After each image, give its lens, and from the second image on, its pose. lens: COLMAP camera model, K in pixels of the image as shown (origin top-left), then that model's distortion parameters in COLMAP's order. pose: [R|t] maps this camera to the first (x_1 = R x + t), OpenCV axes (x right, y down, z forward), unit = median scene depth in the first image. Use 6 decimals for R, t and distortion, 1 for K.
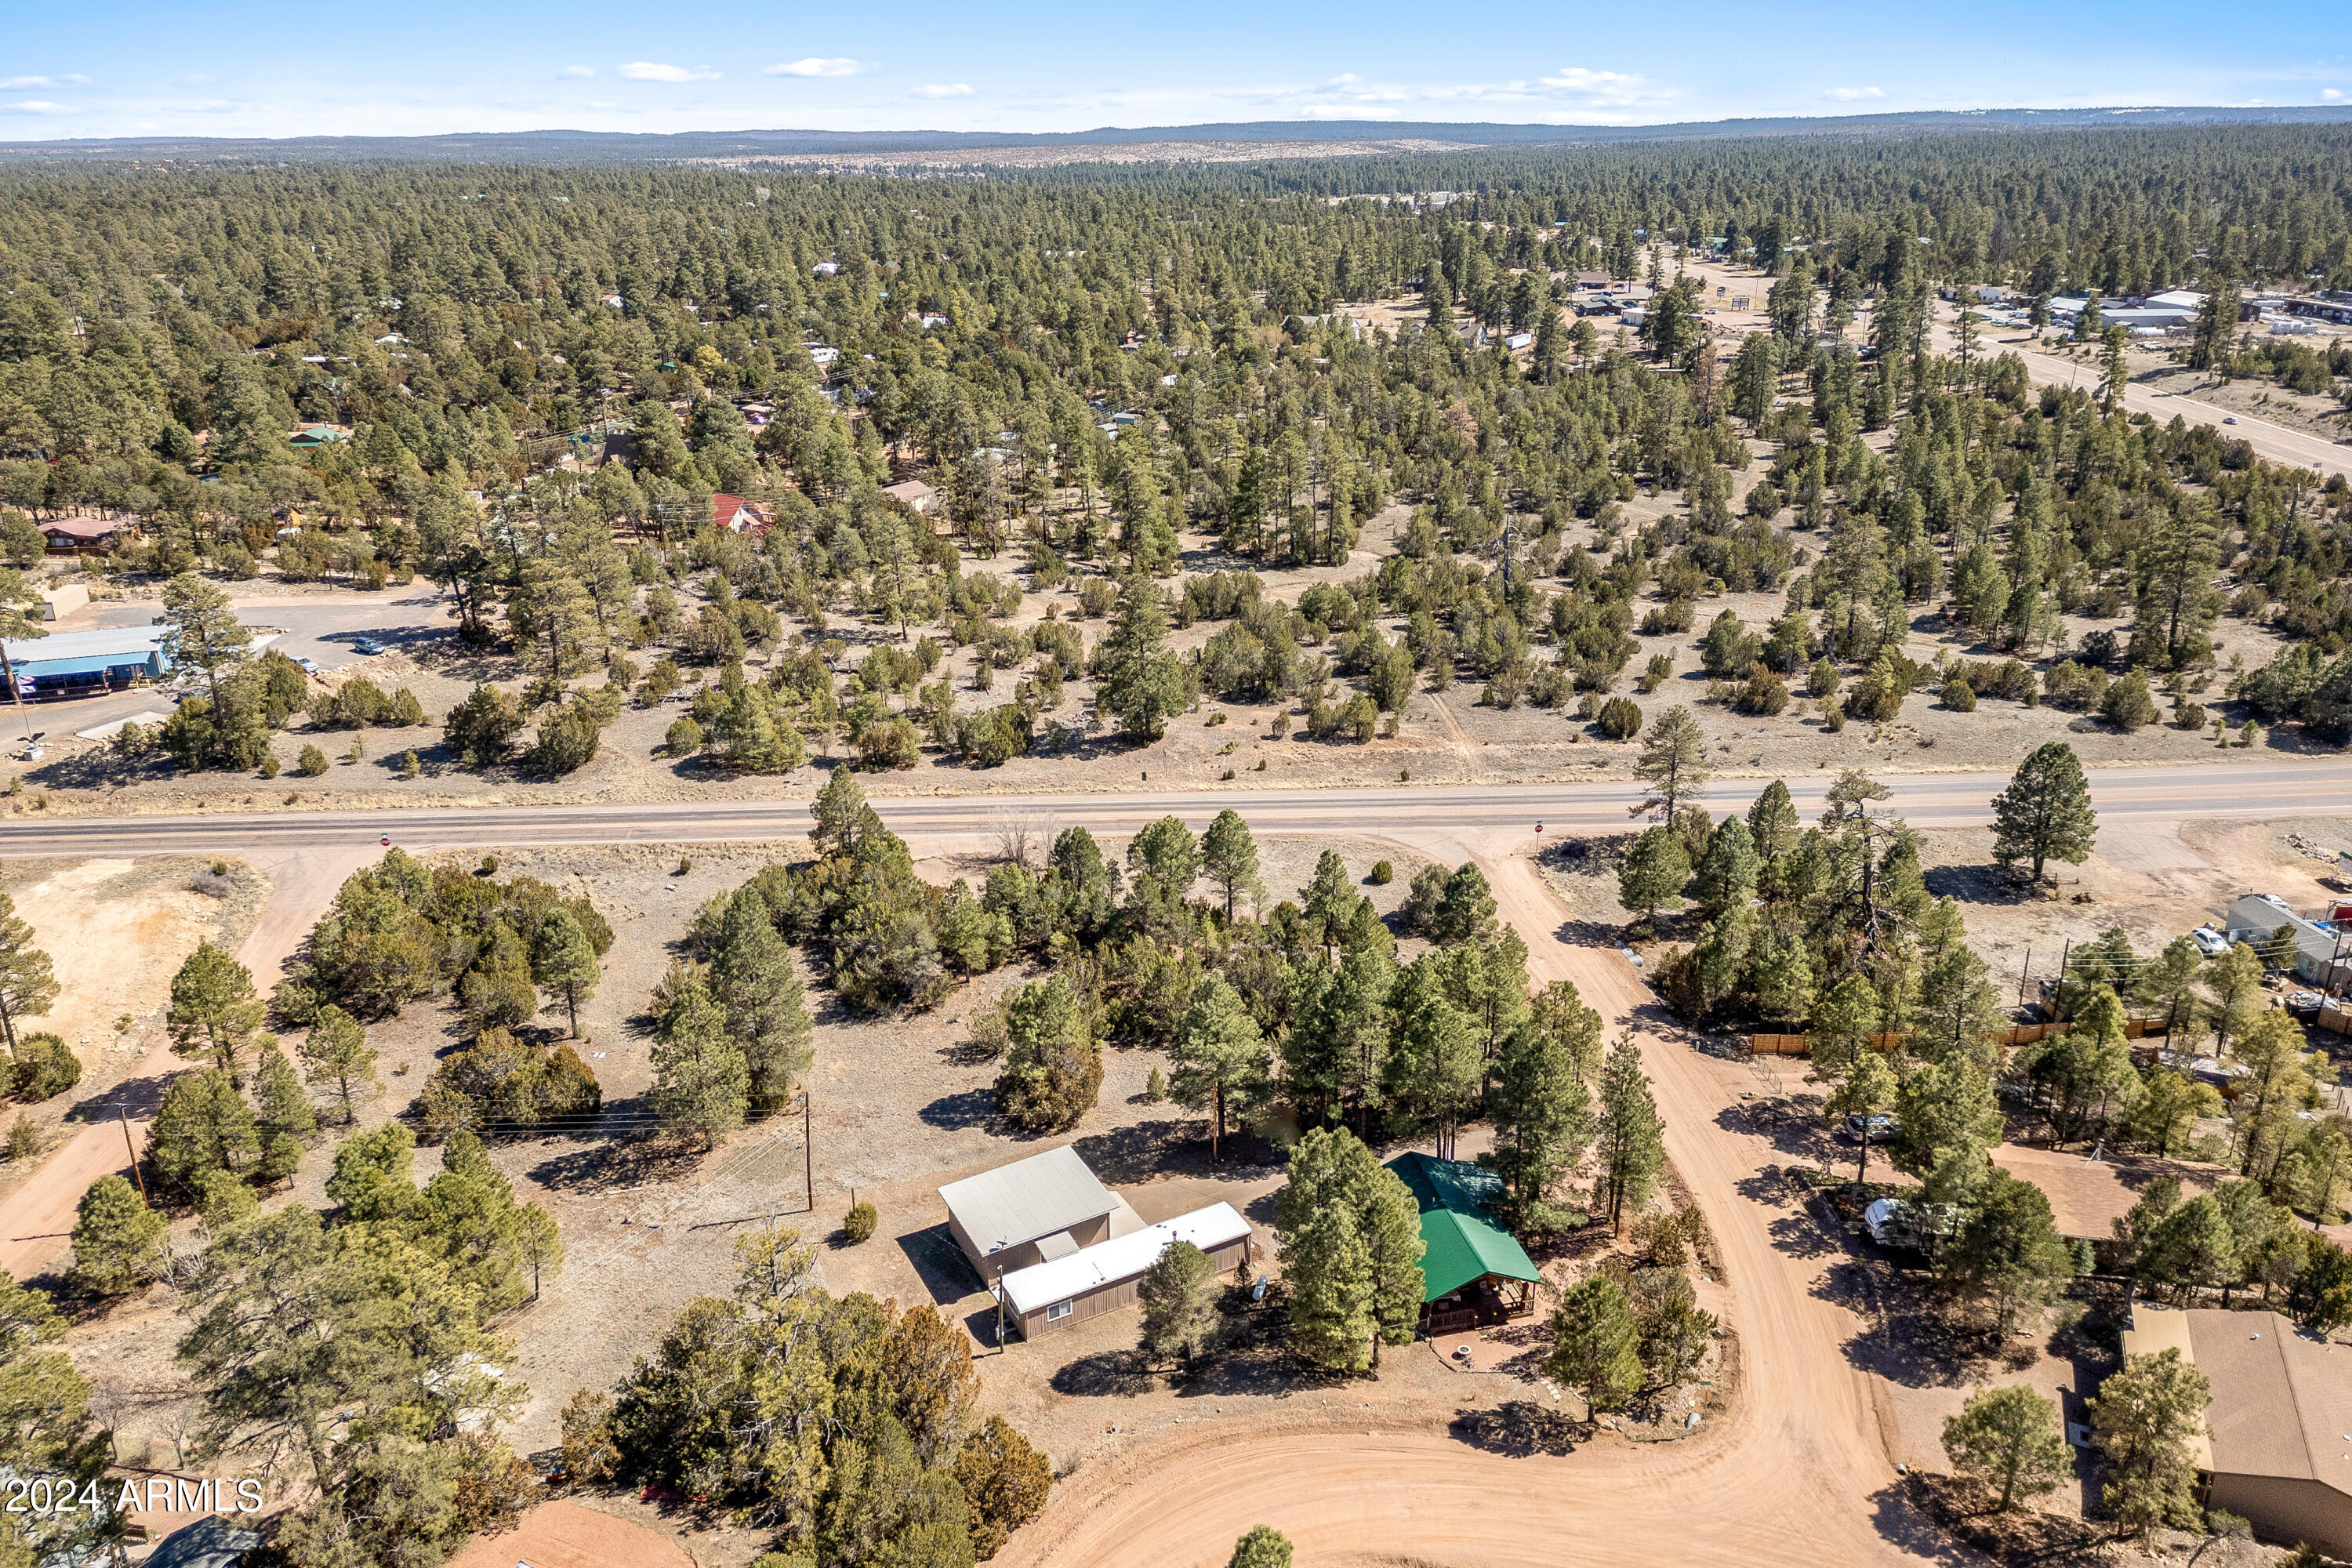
lens RADIAL K [[1627.3, 0, 1173.0], [0, 1627.3, 782.2], [0, 0, 1]] dist [0.055650, -0.013272]
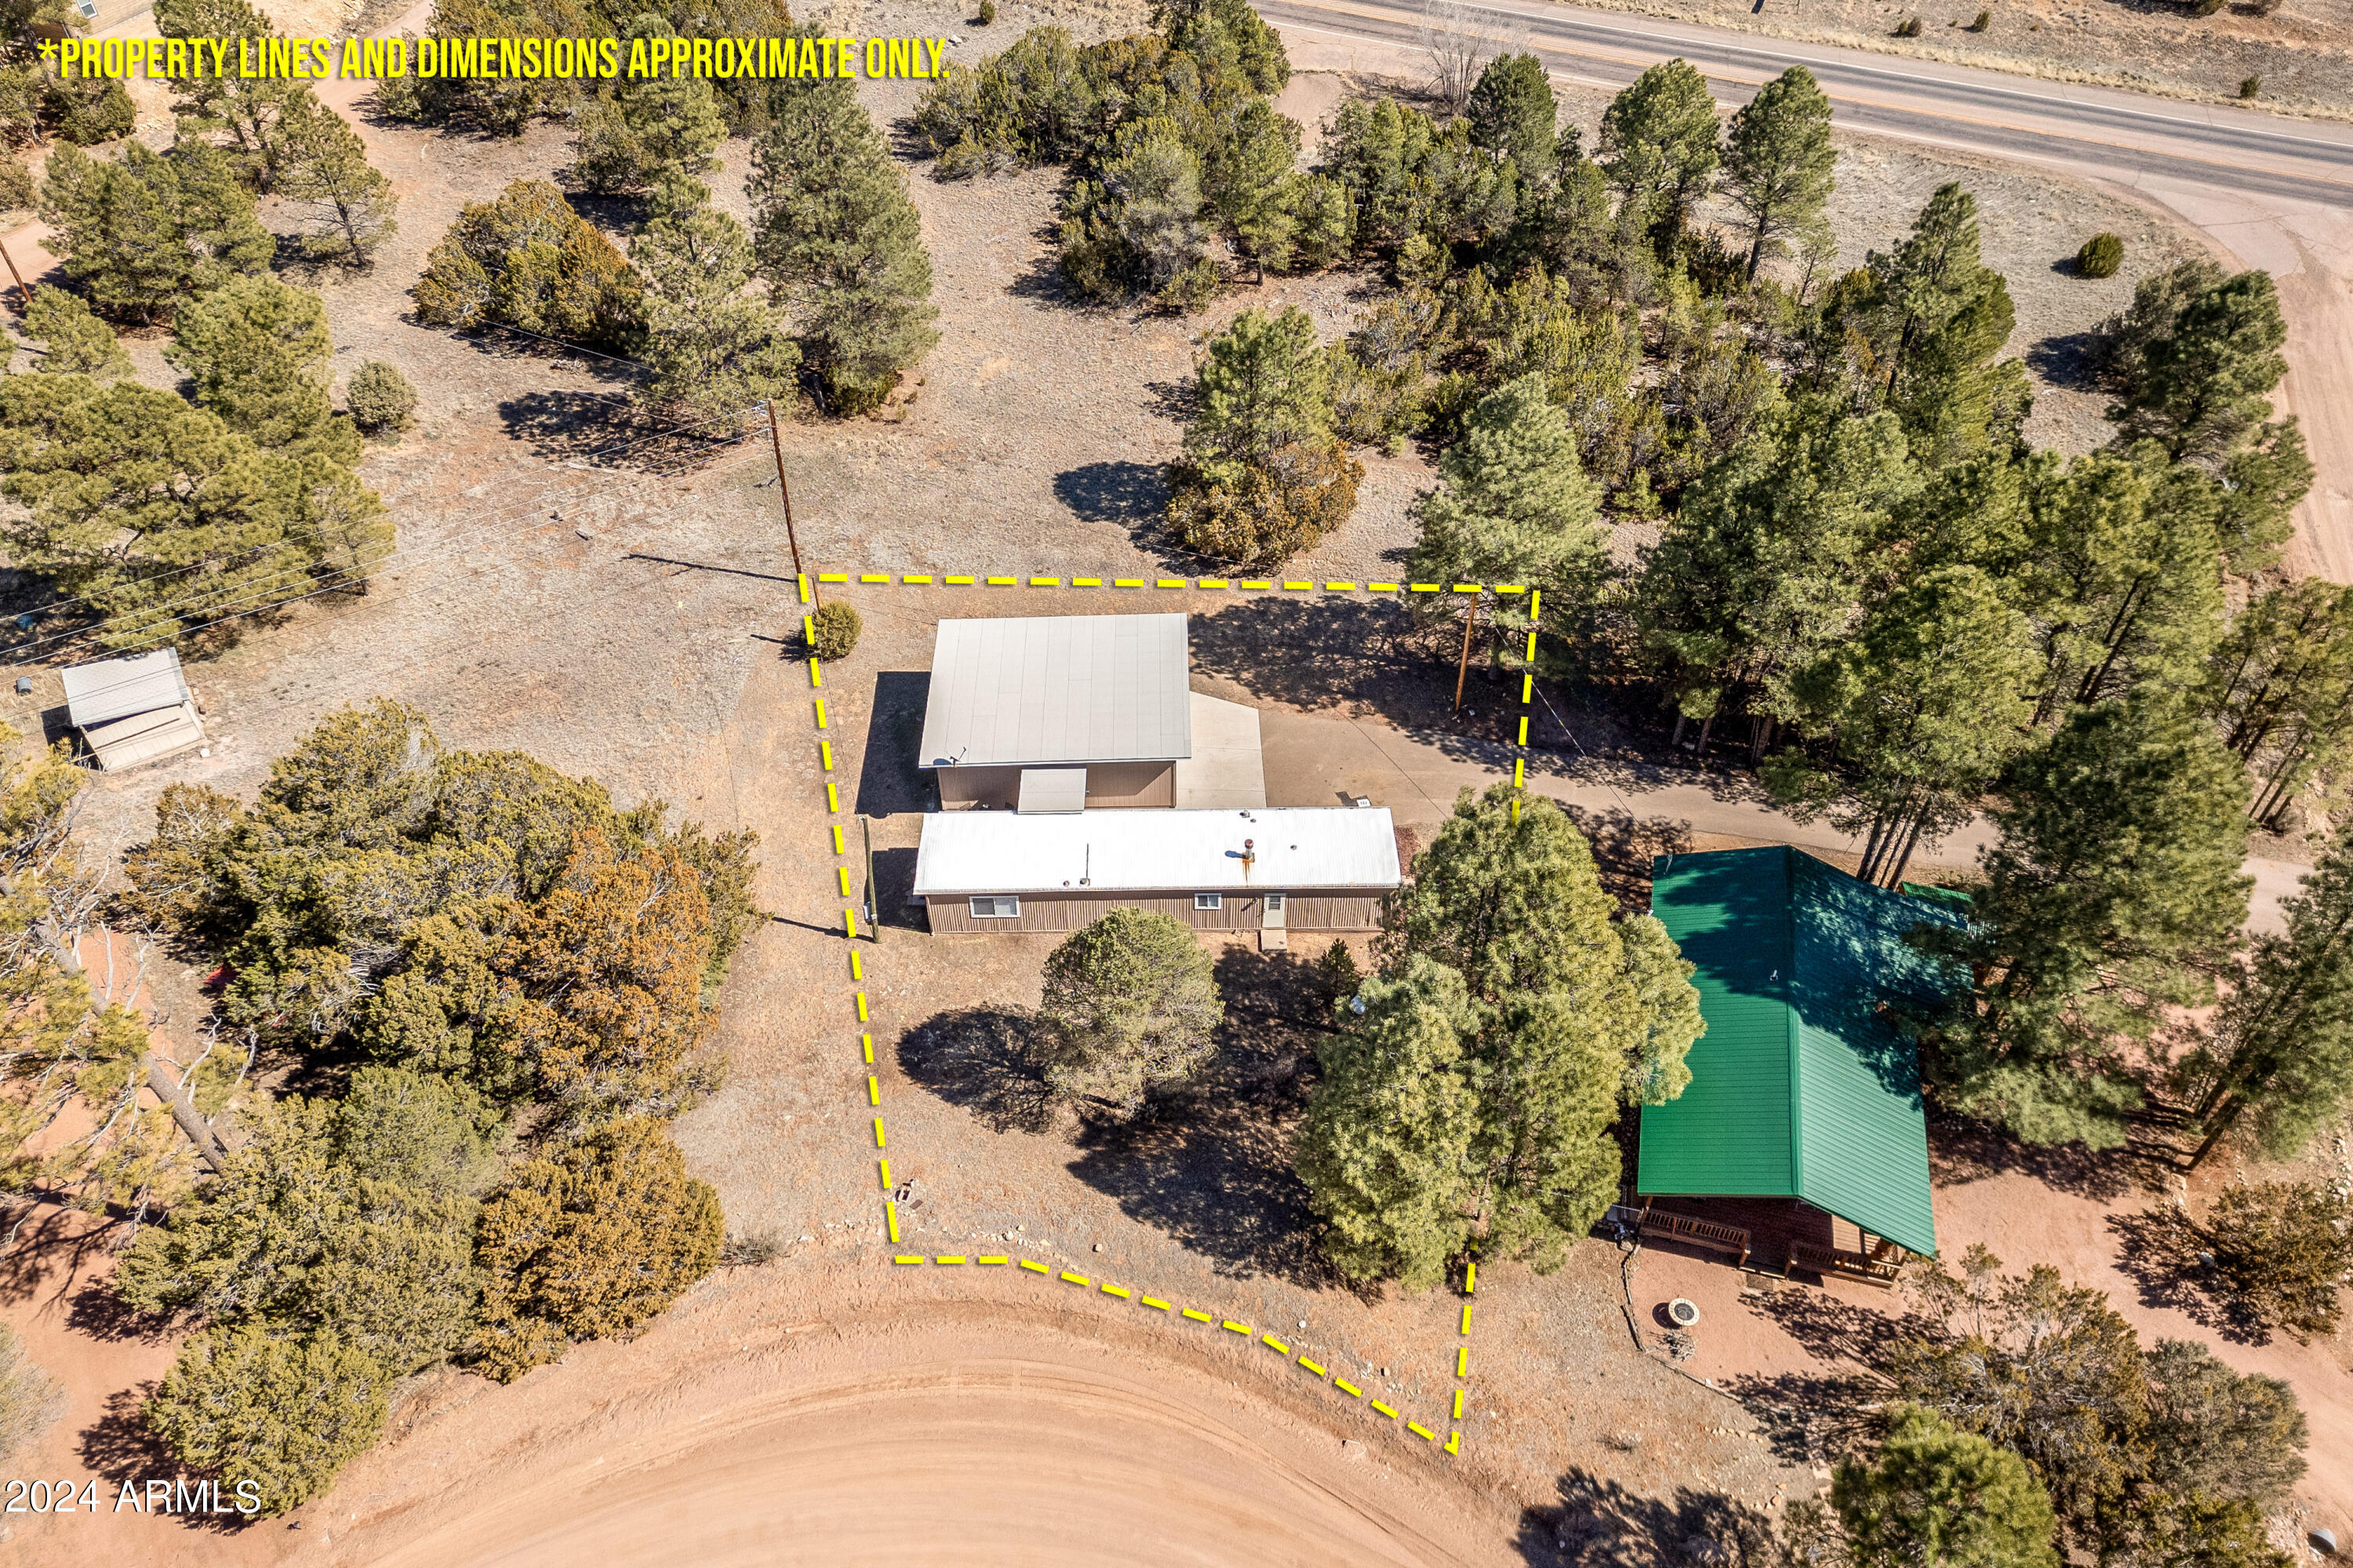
lens RADIAL K [[1628.0, 0, 1126.5], [0, 1628.0, 726.3], [0, 0, 1]] dist [0.055650, -0.013272]
pose [[0.881556, 0.327999, -0.339523, 0.113290], [-0.168823, 0.890685, 0.422112, 0.021145], [0.440860, -0.314797, 0.840563, 0.468204]]
